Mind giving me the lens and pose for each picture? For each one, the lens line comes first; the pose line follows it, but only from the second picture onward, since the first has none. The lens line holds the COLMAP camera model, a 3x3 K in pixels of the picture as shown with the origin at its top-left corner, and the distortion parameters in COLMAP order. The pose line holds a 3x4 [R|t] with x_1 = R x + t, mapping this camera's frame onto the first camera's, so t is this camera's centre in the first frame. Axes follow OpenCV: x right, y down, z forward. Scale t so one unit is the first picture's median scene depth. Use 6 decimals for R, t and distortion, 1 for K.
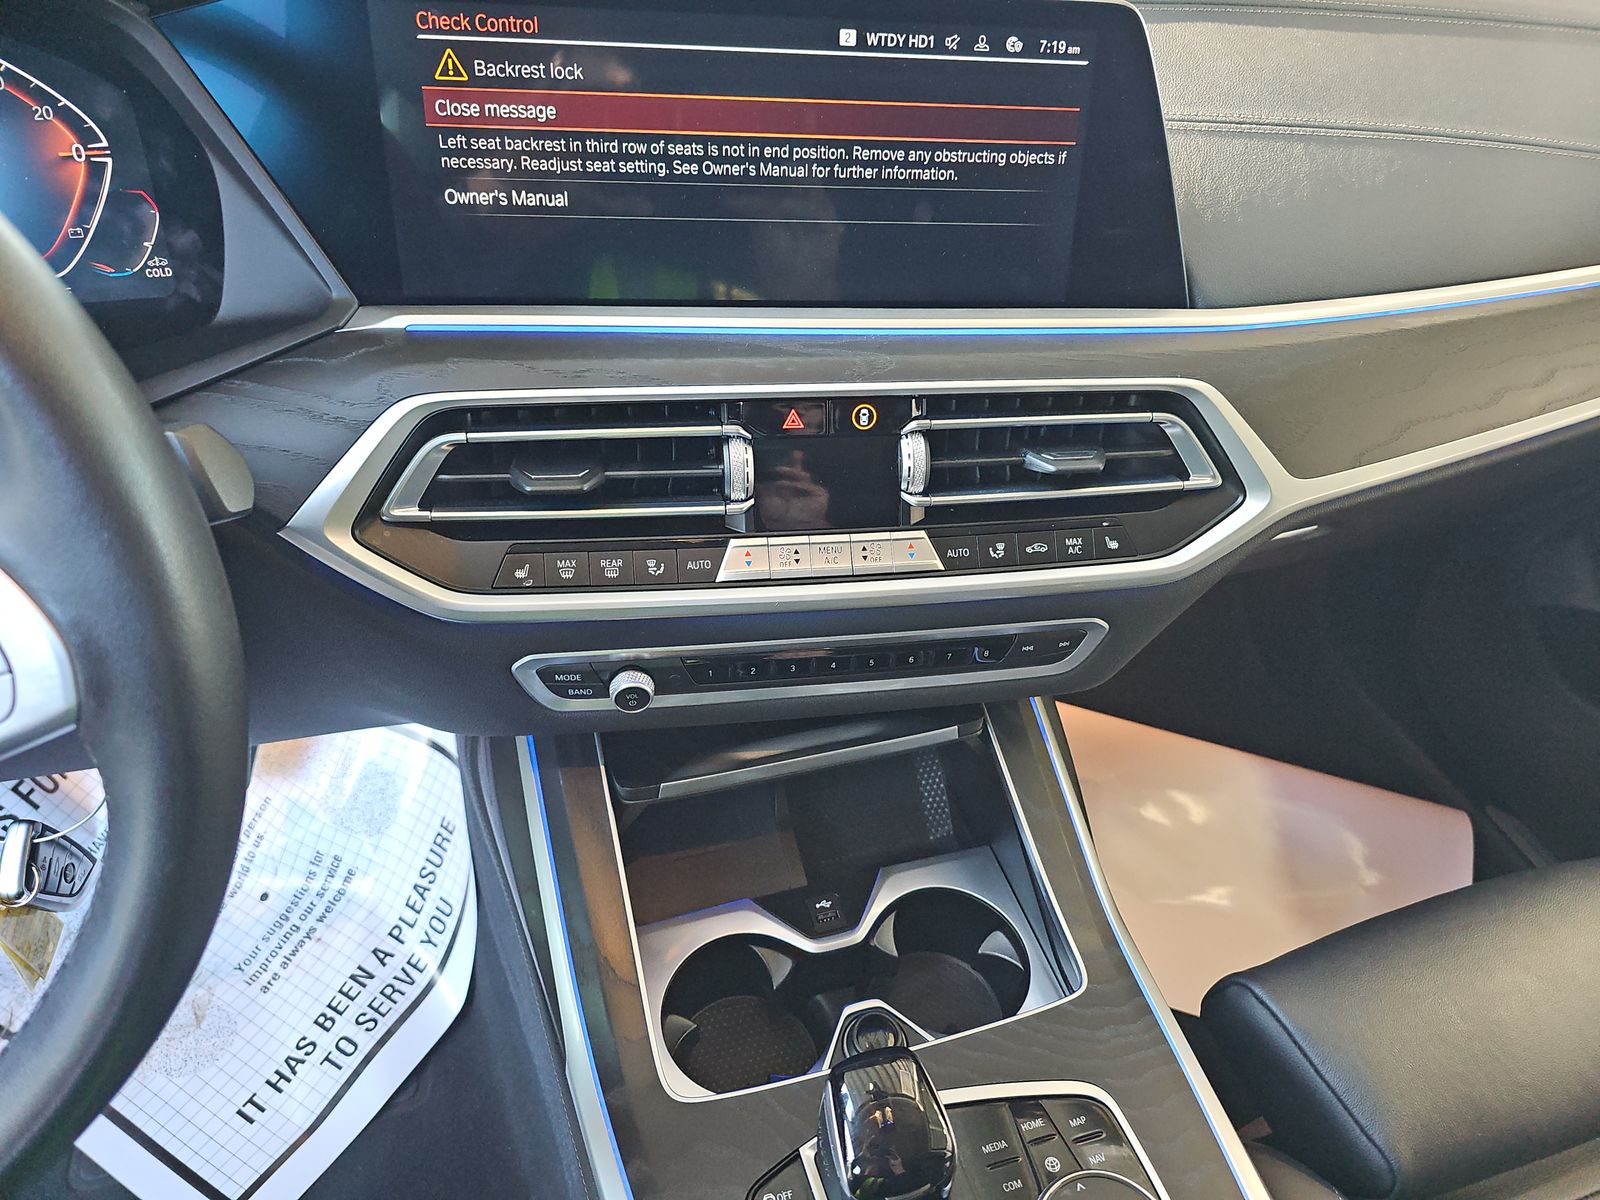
lens RADIAL K [[1075.4, 0, 800.0], [0, 1075.4, 600.0], [0, 0, 1]] dist [0.035517, -0.036364]
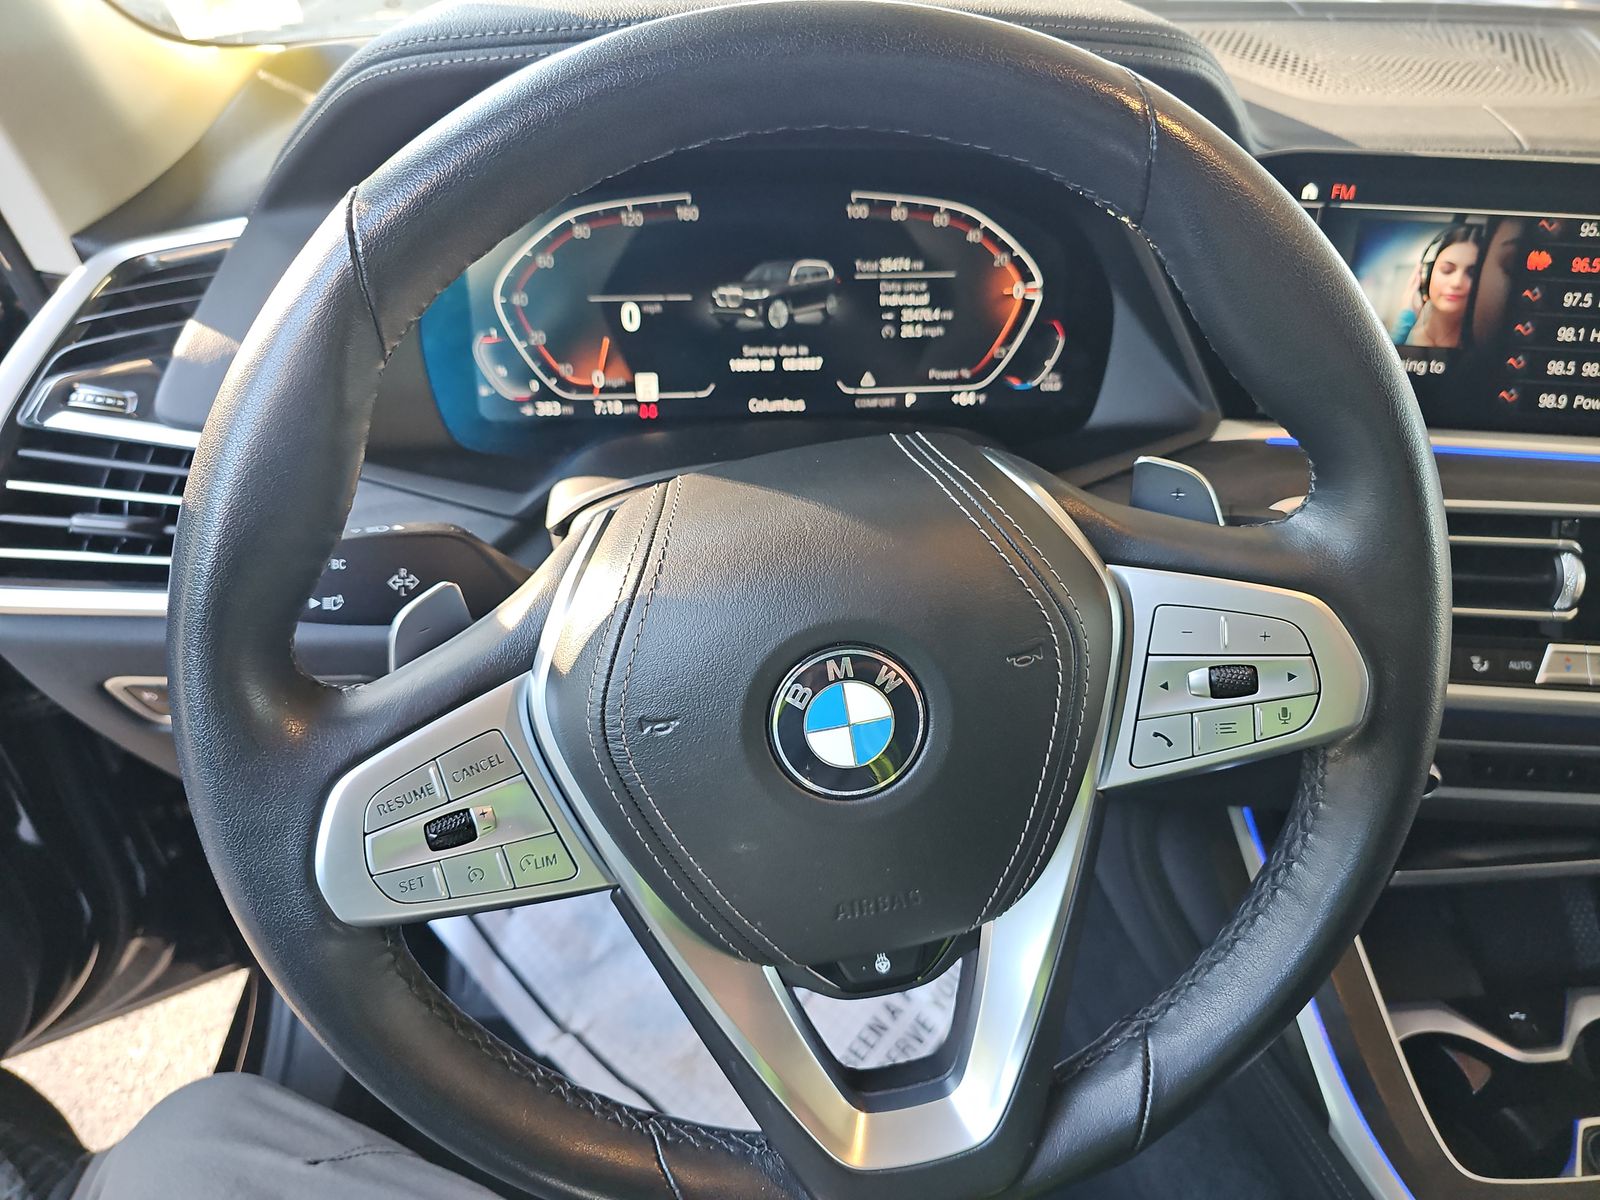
lens RADIAL K [[1075.4, 0, 800.0], [0, 1075.4, 600.0], [0, 0, 1]] dist [0.035517, -0.036364]
pose [[0.975704, 0.078204, -0.204658, -0.573976], [-0.099207, 0.990575, -0.094446, 0.075568], [0.195343, 0.112455, 0.974266, -0.201108]]
